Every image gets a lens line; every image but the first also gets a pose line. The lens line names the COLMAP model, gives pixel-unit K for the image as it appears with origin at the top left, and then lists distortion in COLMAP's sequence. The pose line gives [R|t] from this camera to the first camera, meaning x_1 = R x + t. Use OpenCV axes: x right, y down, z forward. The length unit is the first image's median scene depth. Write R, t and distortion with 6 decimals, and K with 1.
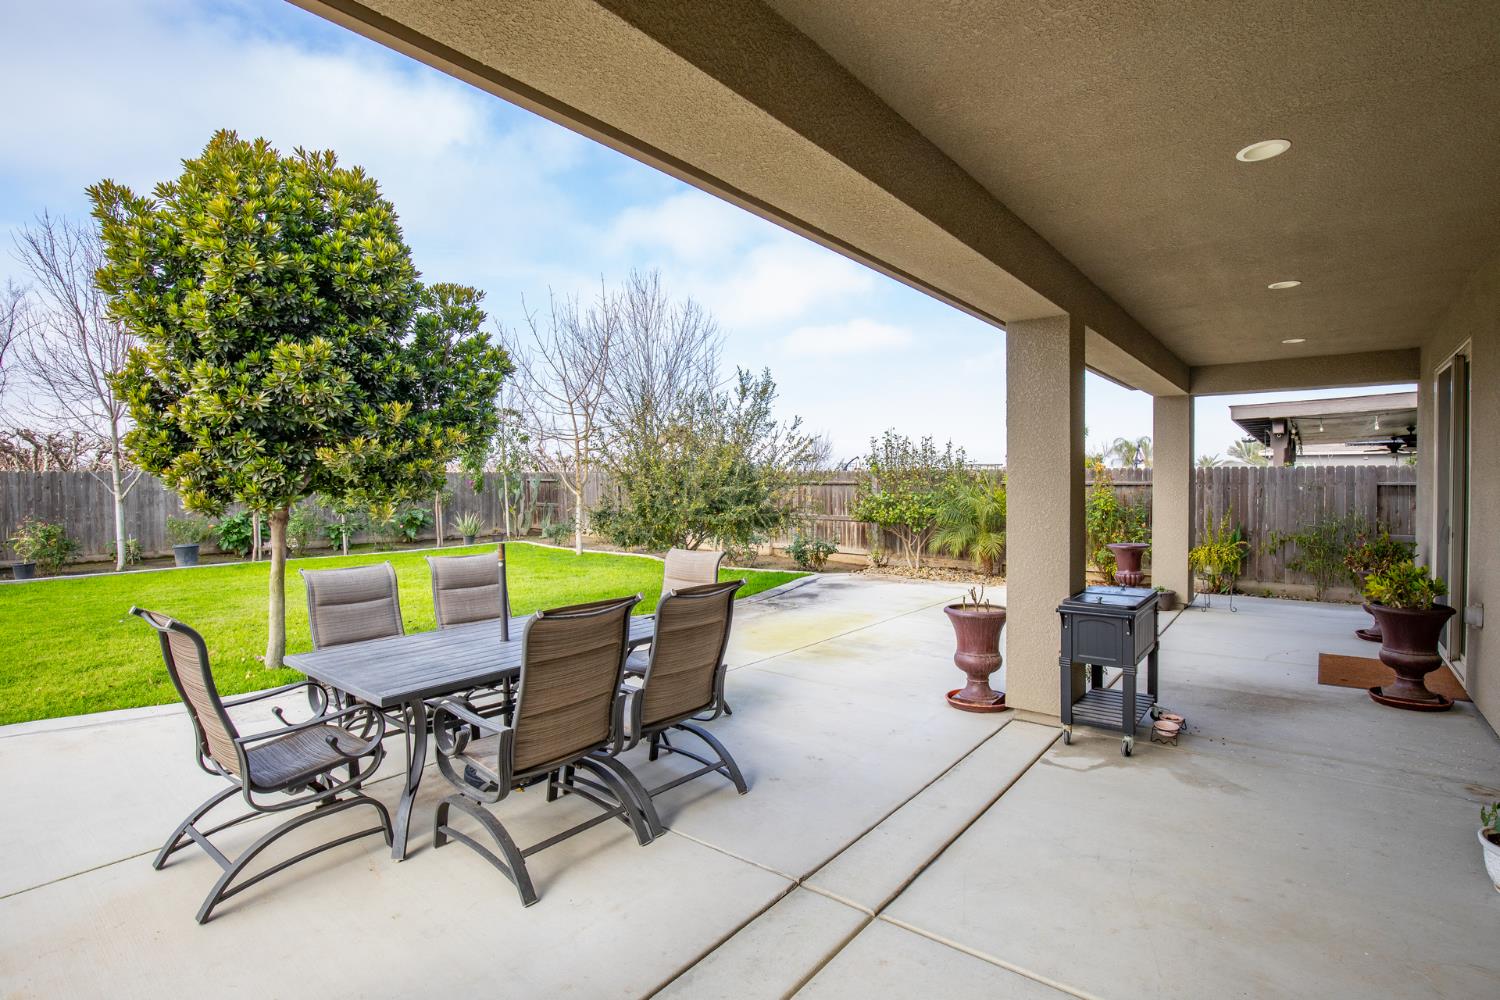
lens RADIAL K [[723.7, 0, 755.6], [0, 723.7, 496.7], [0, 0, 1]] dist [-0.033742, 0.005297]
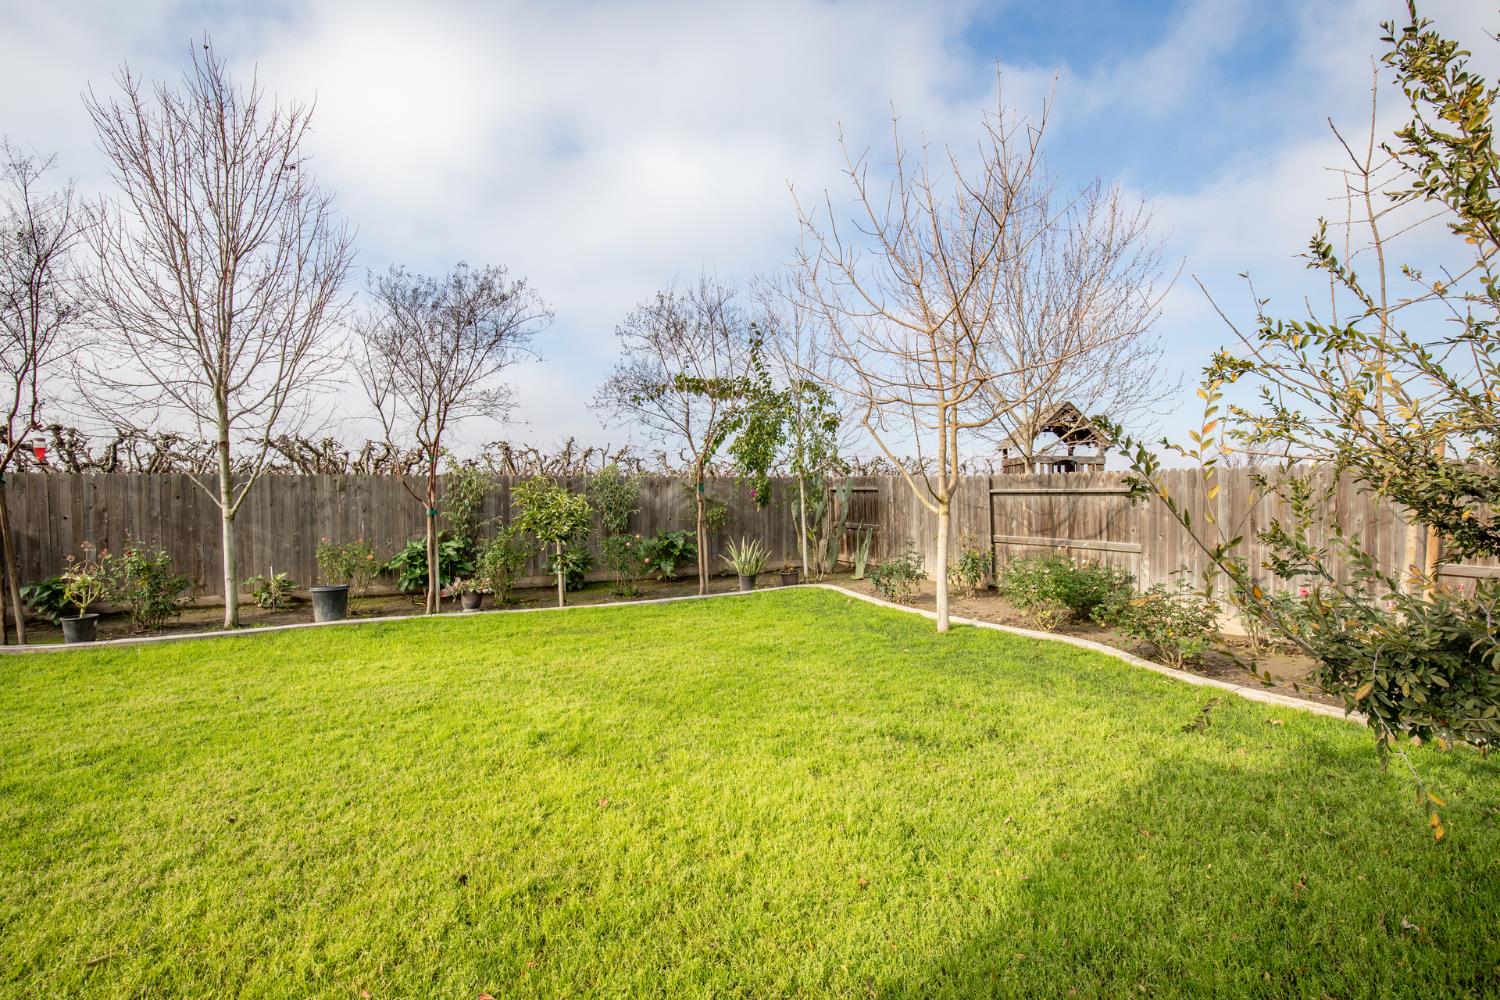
lens RADIAL K [[723.7, 0, 758.8], [0, 723.7, 494.4], [0, 0, 1]] dist [-0.033742, 0.005297]
pose [[0.928109, -0.001044, -0.372308, -0.145498], [-0.007099, 0.999765, -0.020500, -0.003882], [0.372242, 0.021669, 0.927883, 0.394600]]
